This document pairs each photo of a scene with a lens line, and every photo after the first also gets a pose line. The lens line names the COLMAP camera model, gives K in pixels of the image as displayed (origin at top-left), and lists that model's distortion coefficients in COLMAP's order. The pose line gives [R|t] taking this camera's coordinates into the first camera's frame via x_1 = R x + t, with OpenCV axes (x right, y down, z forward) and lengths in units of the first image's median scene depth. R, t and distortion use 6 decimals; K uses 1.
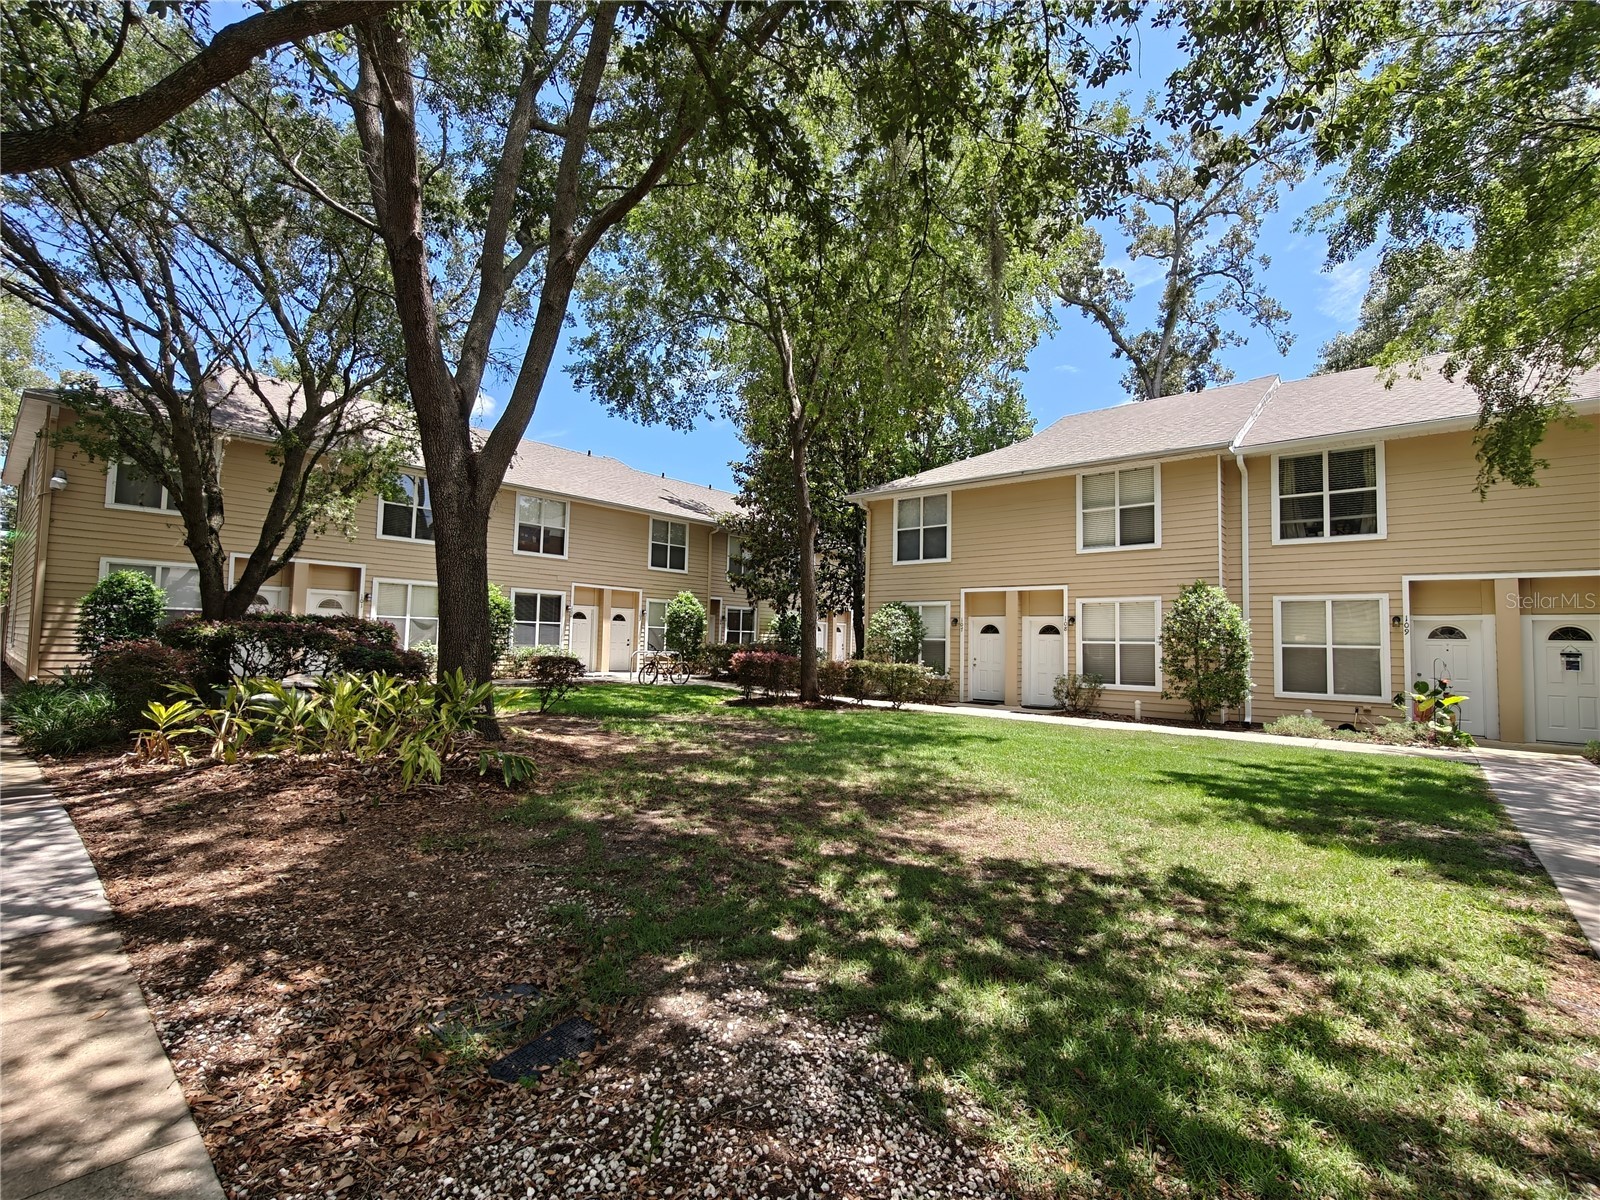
lens RADIAL K [[730.4, 0, 797.3], [0, 730.4, 601.3], [0, 0, 1]] dist [-0.000344, 0.001043]
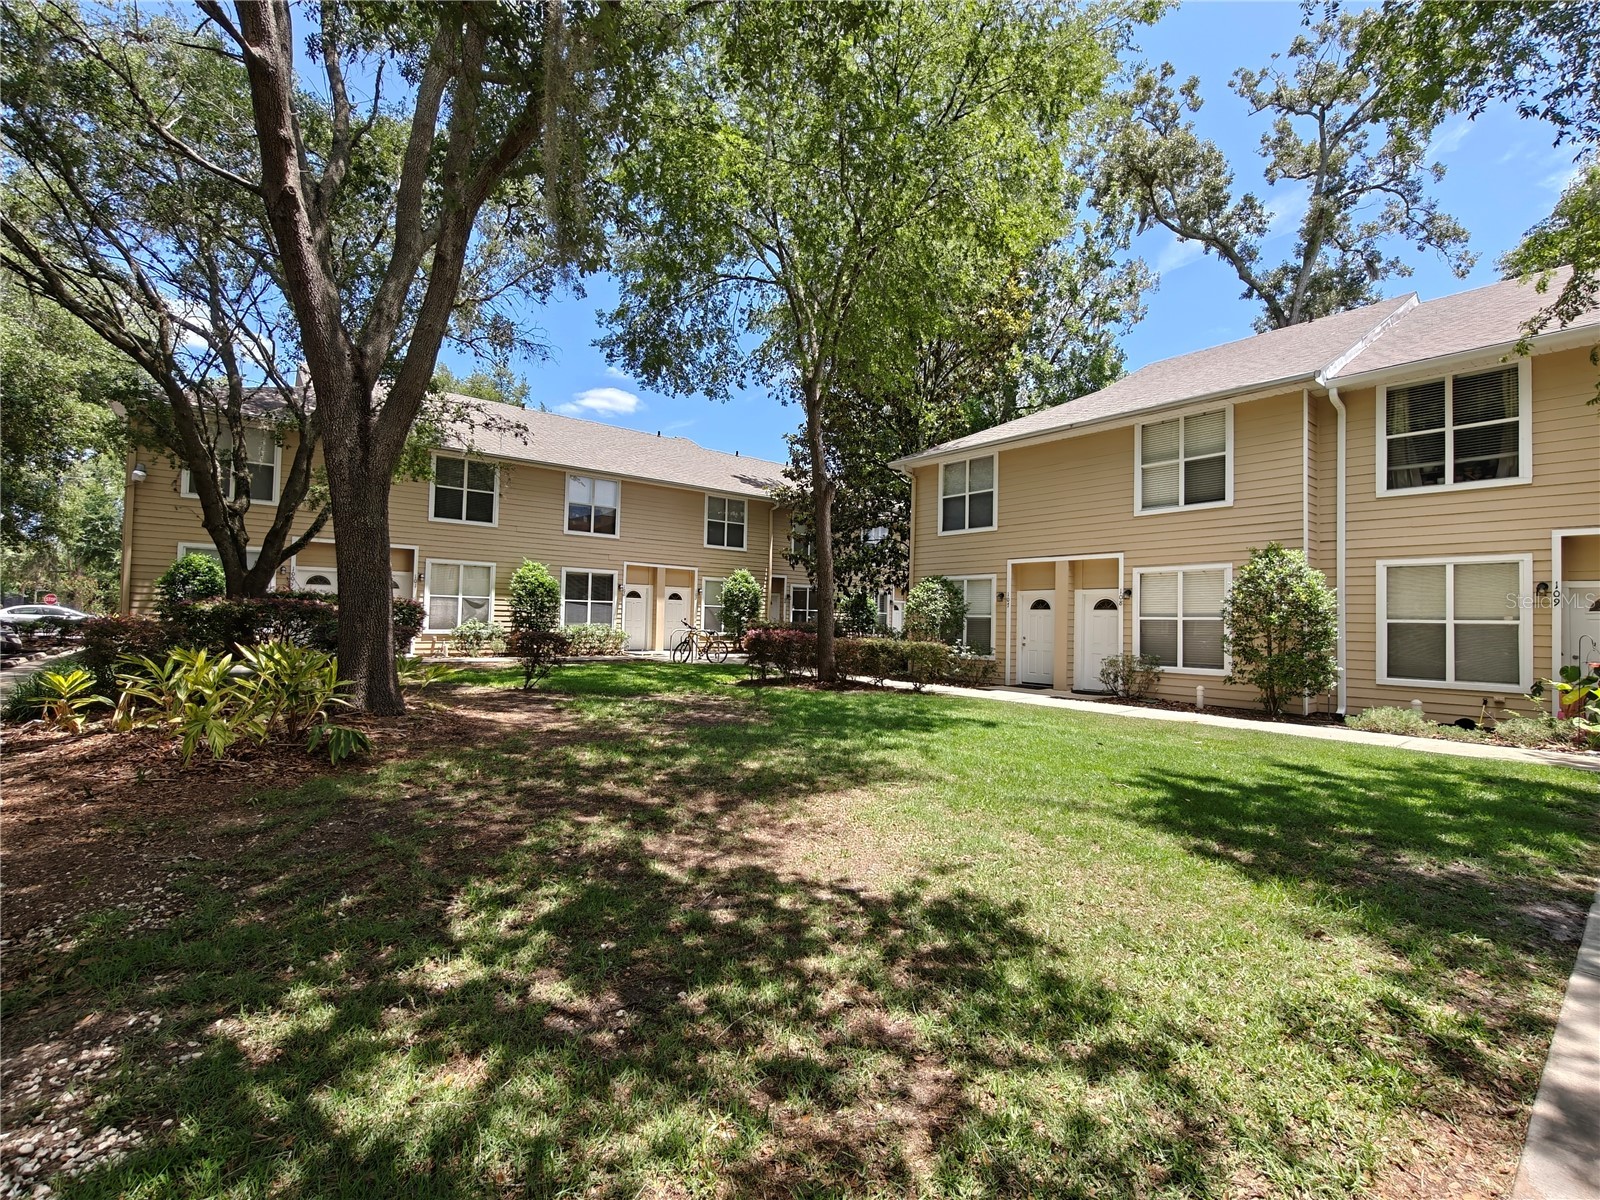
lens RADIAL K [[730.4, 0, 795.4], [0, 730.4, 603.4], [0, 0, 1]] dist [-0.000344, 0.001043]
pose [[0.984289, -0.005743, -0.176472, 0.133108], [0.010587, 0.999592, 0.026517, 0.010591], [0.176248, -0.027969, 0.983948, 0.070835]]
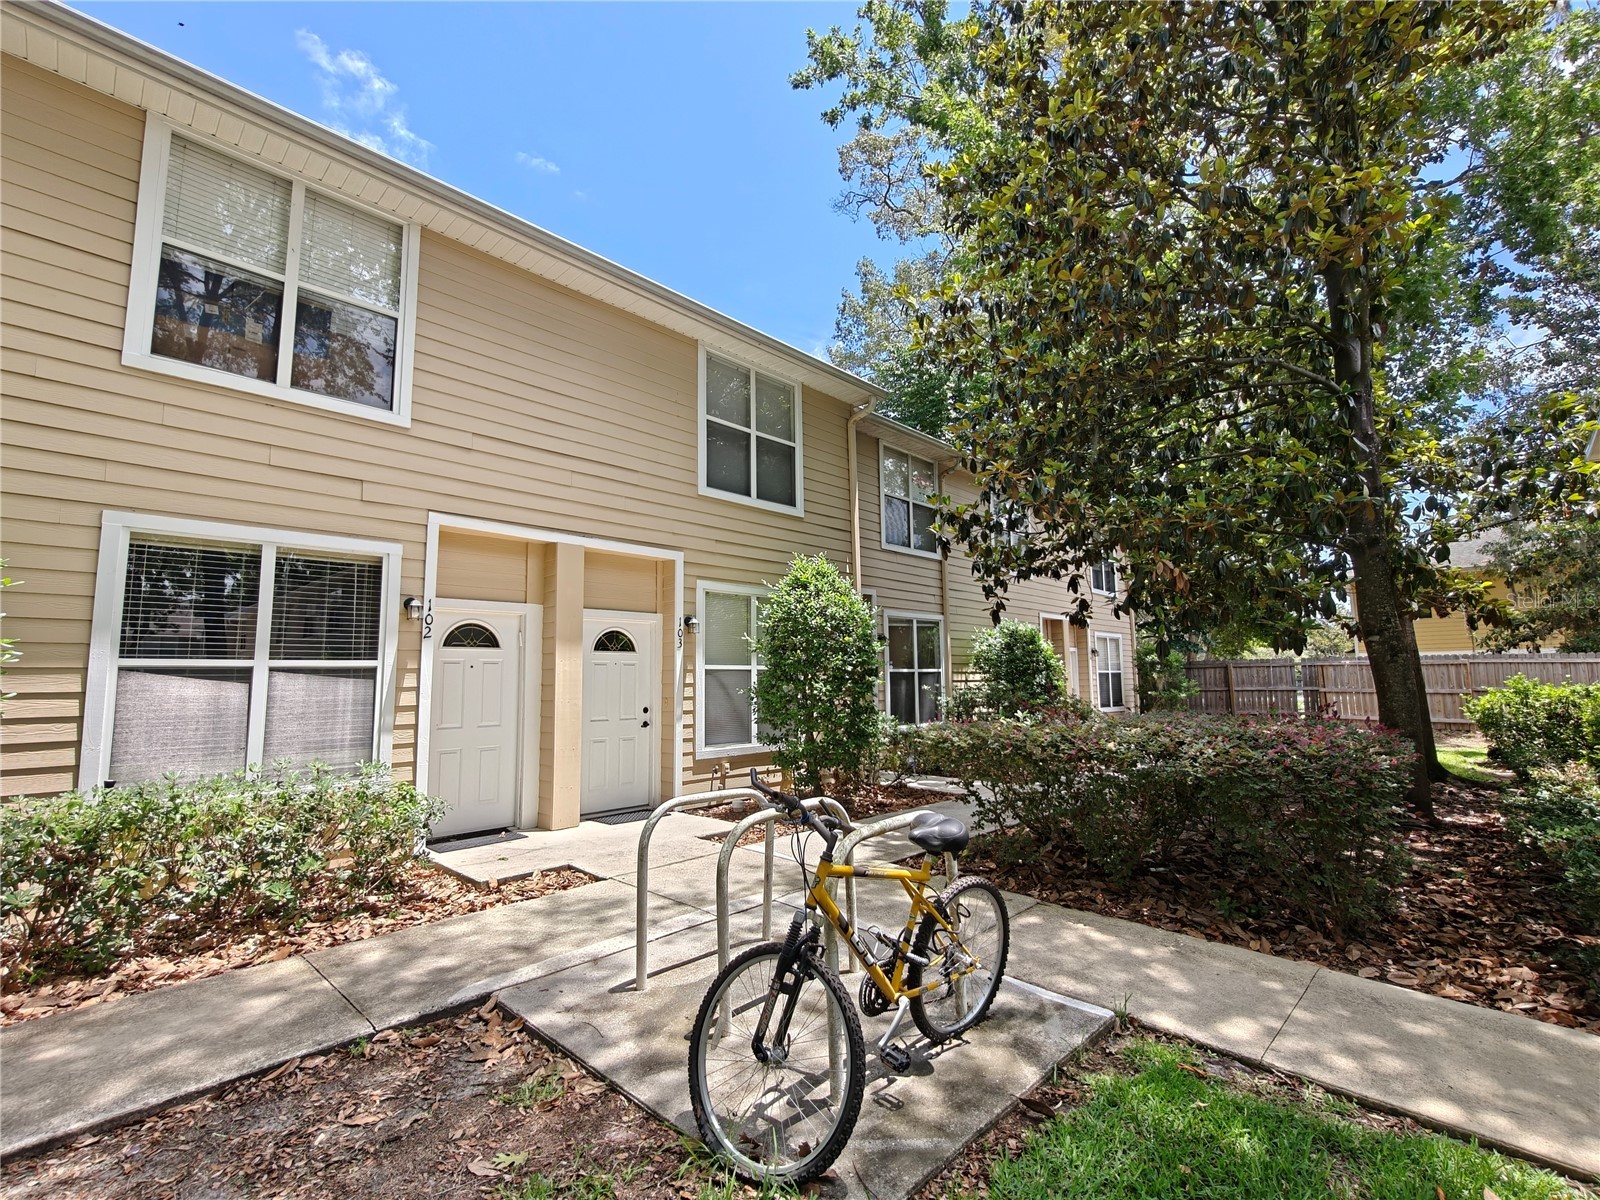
lens RADIAL K [[730.4, 0, 810.1], [0, 730.4, 598.7], [0, 0, 1]] dist [-0.000344, 0.001043]
pose [[0.998887, -0.042085, -0.021313, -0.216942], [0.040897, 0.997734, -0.053417, 0.035148], [0.023513, 0.052486, 0.998345, 0.978876]]
